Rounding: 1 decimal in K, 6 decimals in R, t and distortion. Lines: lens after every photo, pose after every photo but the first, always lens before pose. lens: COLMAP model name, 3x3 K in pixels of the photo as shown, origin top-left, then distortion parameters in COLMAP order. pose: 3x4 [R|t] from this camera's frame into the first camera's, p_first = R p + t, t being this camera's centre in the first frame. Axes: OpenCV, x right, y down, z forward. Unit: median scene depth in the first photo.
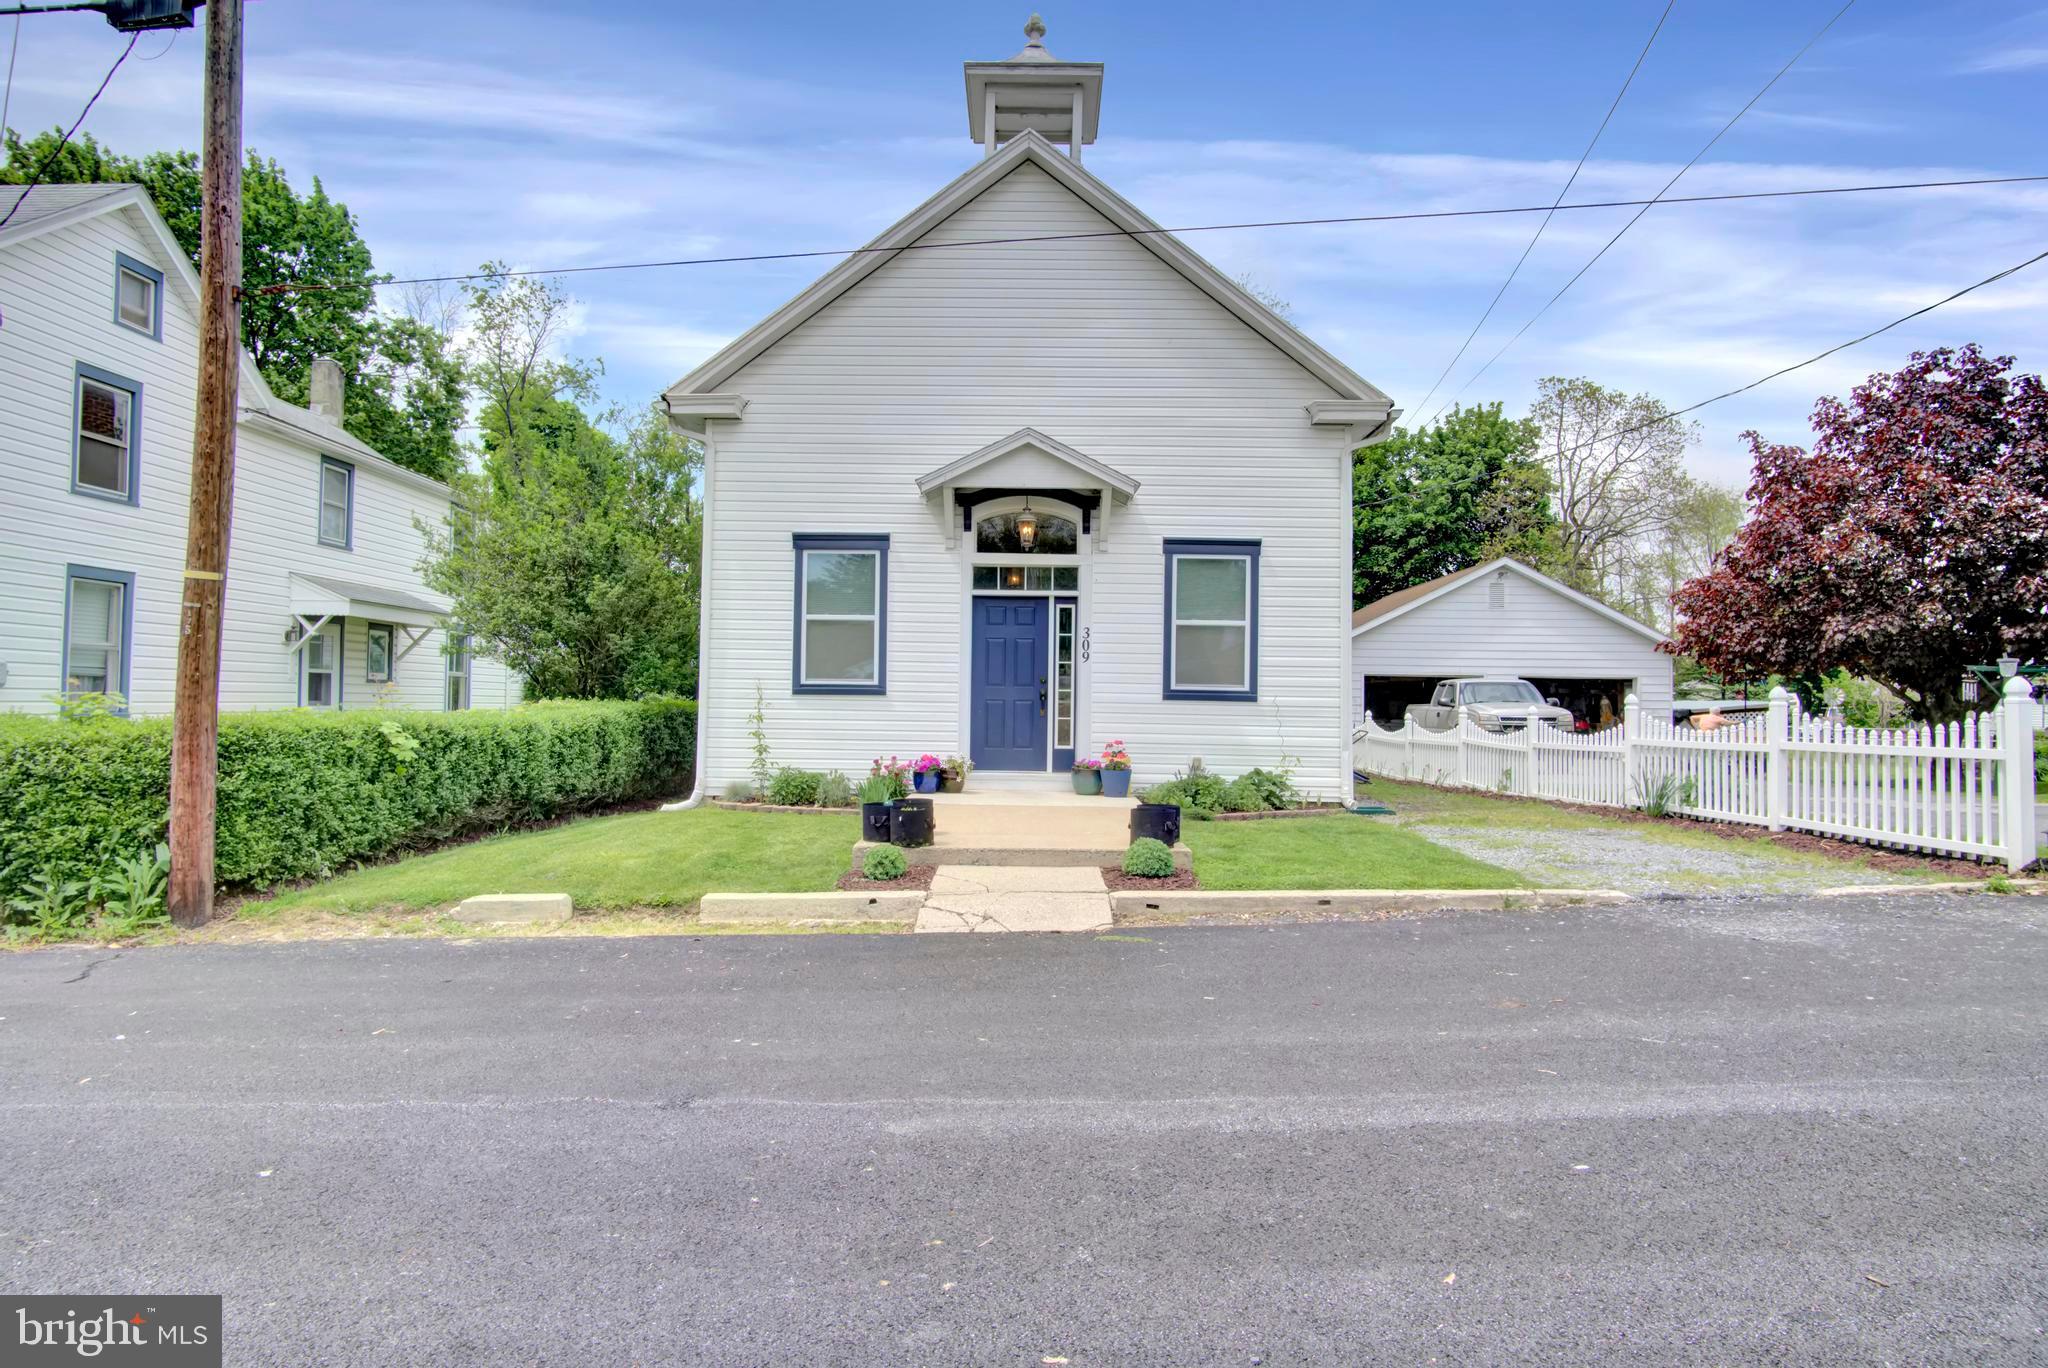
lens RADIAL K [[1095.2, 0, 1024.1], [0, 1095.2, 680.3], [0, 0, 1]] dist [-0.035068, 0.009552]
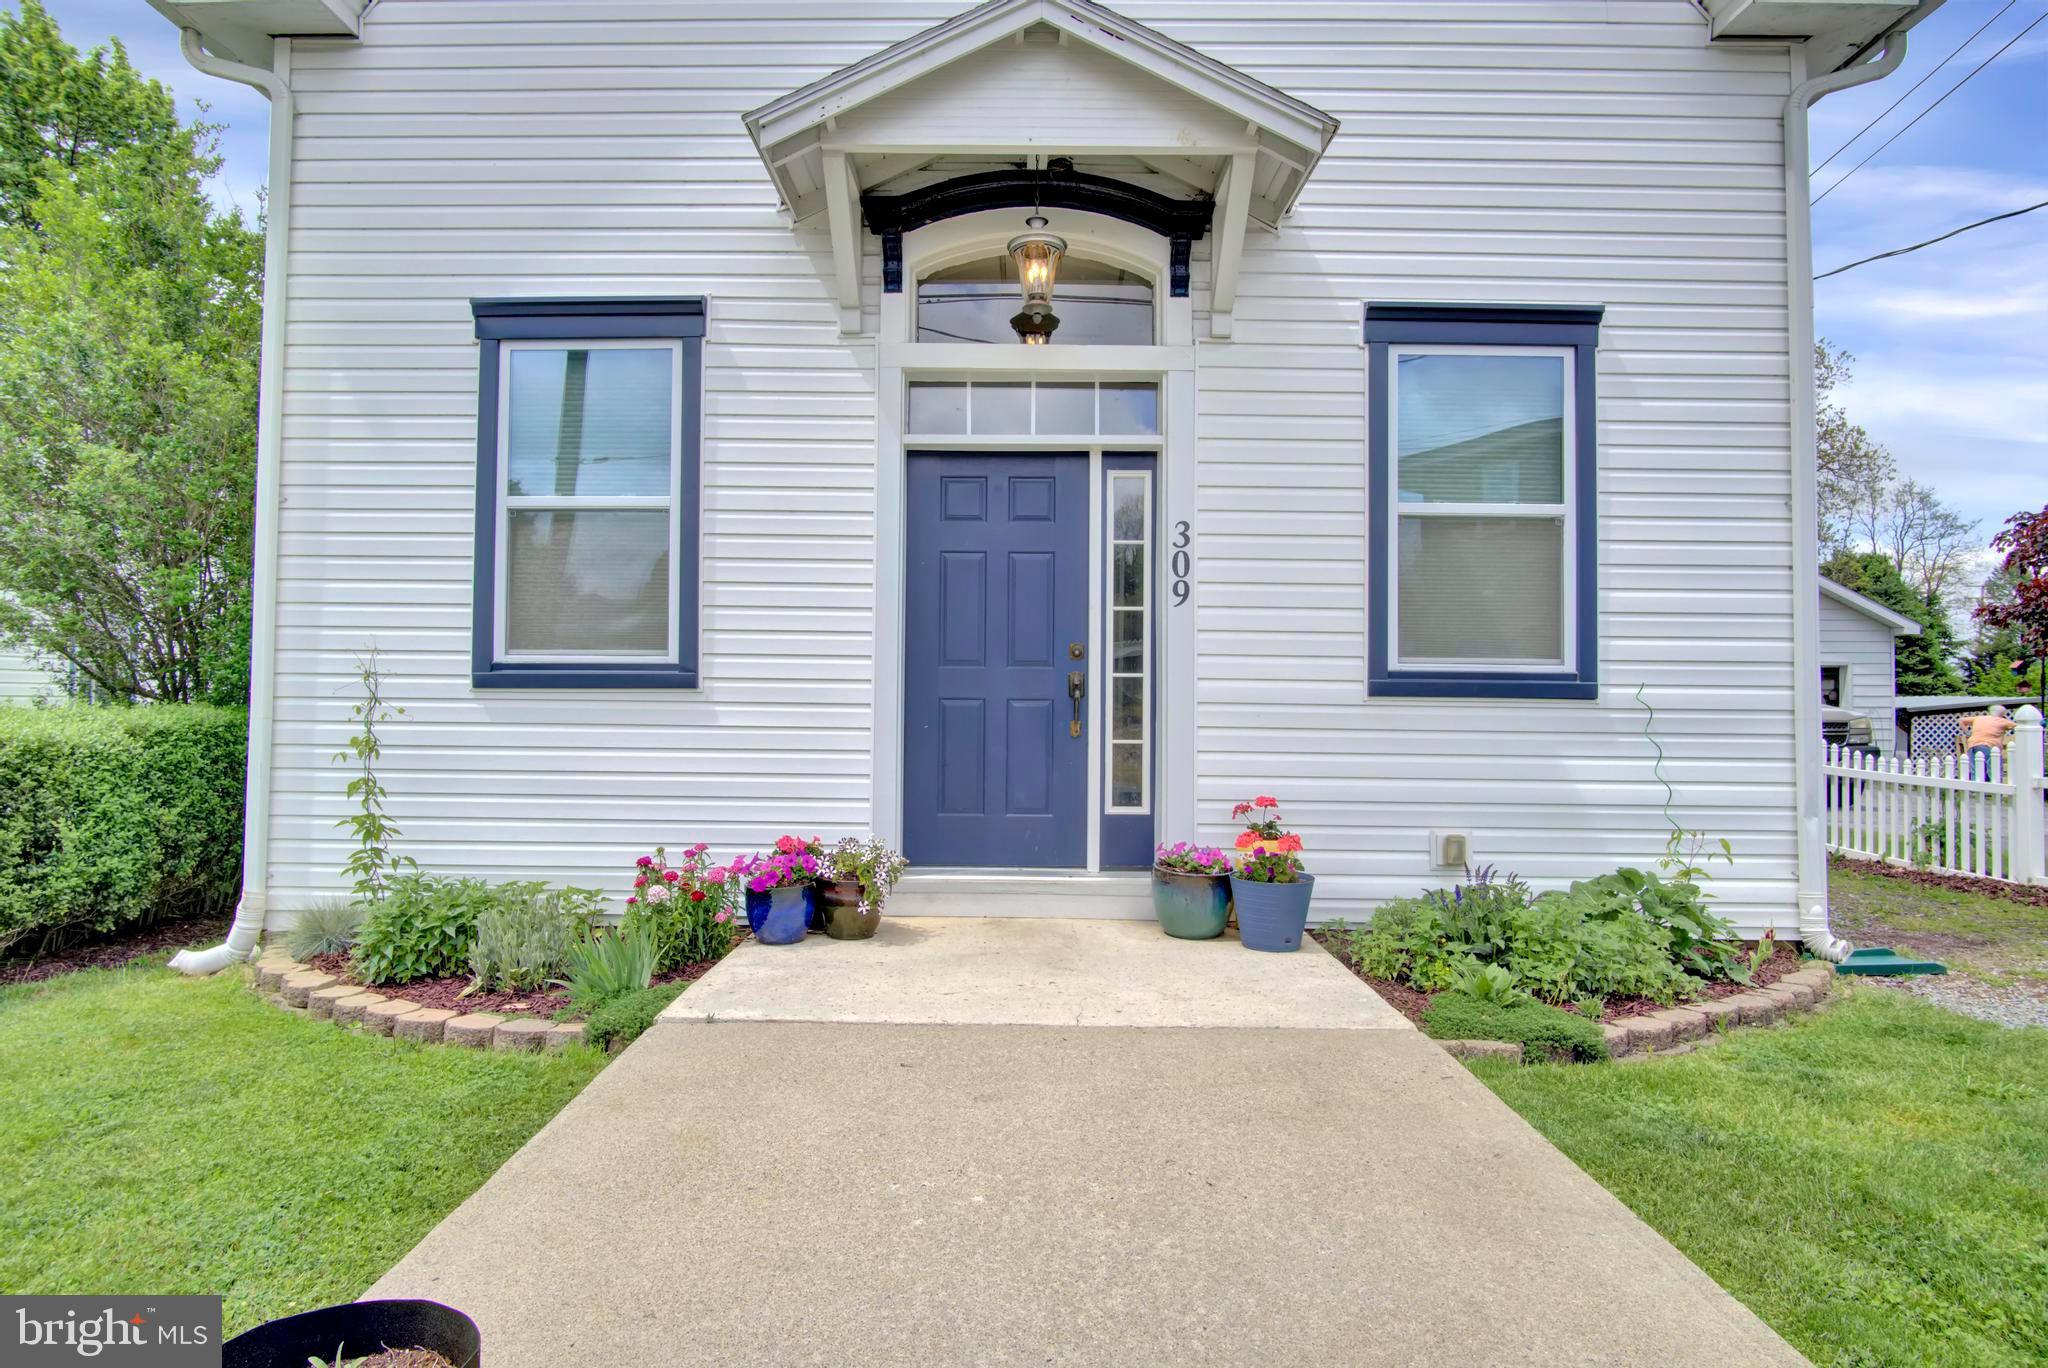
lens RADIAL K [[1095.2, 0, 1024.8], [0, 1095.2, 685.4], [0, 0, 1]] dist [-0.035068, 0.009552]
pose [[0.999980, -0.005367, 0.003391, -0.003973], [0.005361, 0.999984, 0.001862, 0.012451], [-0.003401, -0.001844, 0.999993, 0.589197]]
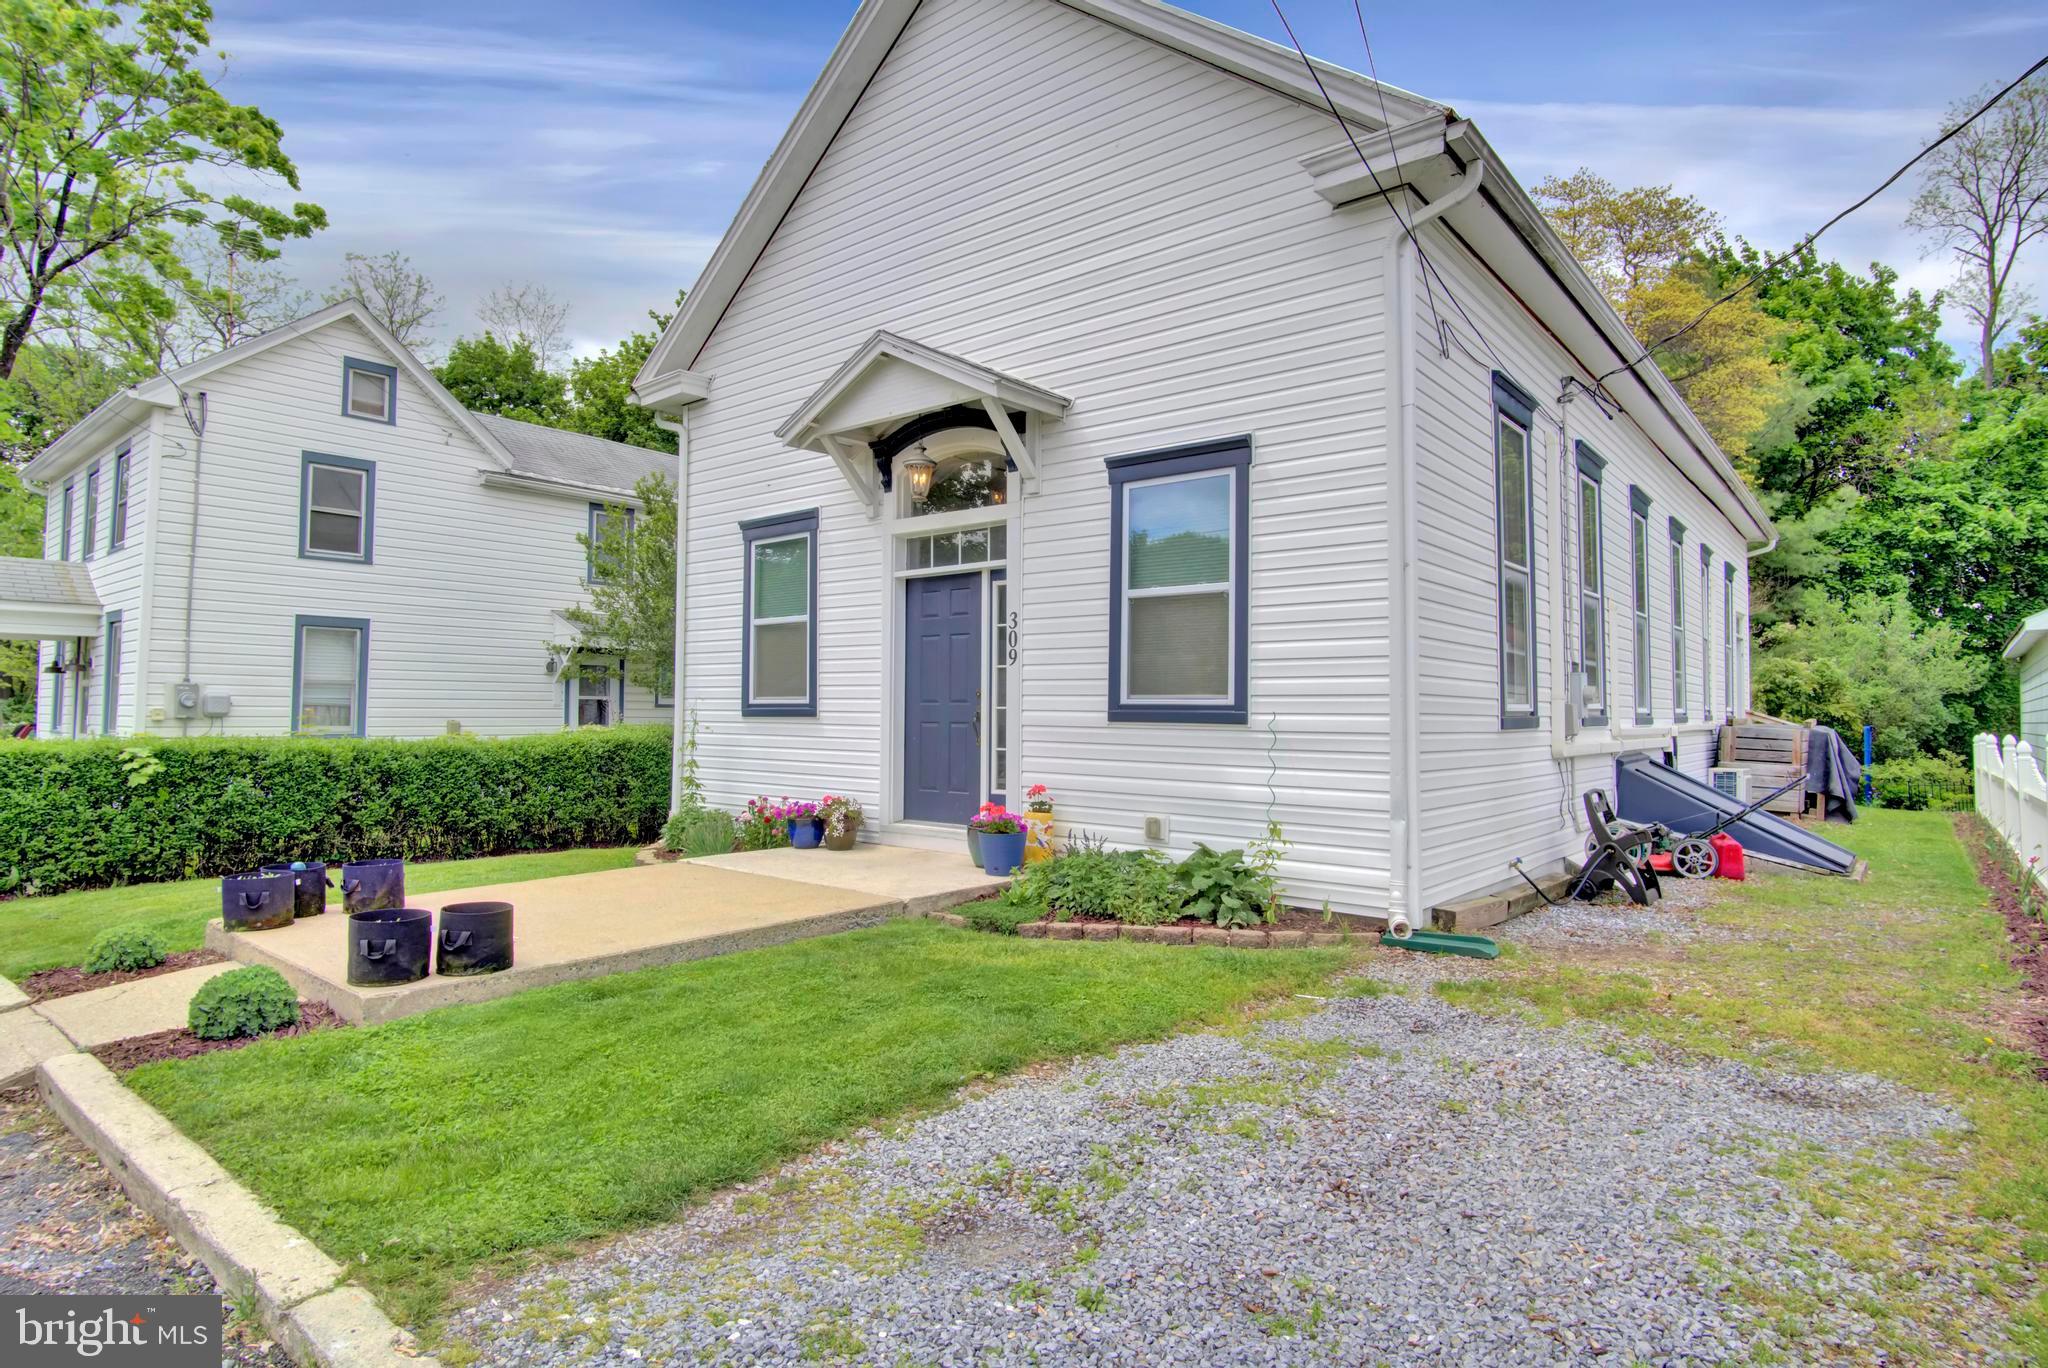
lens RADIAL K [[1095.2, 0, 1024.7], [0, 1095.2, 686.9], [0, 0, 1]] dist [-0.035068, 0.009552]
pose [[0.779941, -0.023733, -0.625403, 0.475021], [0.016826, 0.999715, -0.016954, 0.008230], [0.625627, 0.002700, 0.780117, 0.489215]]
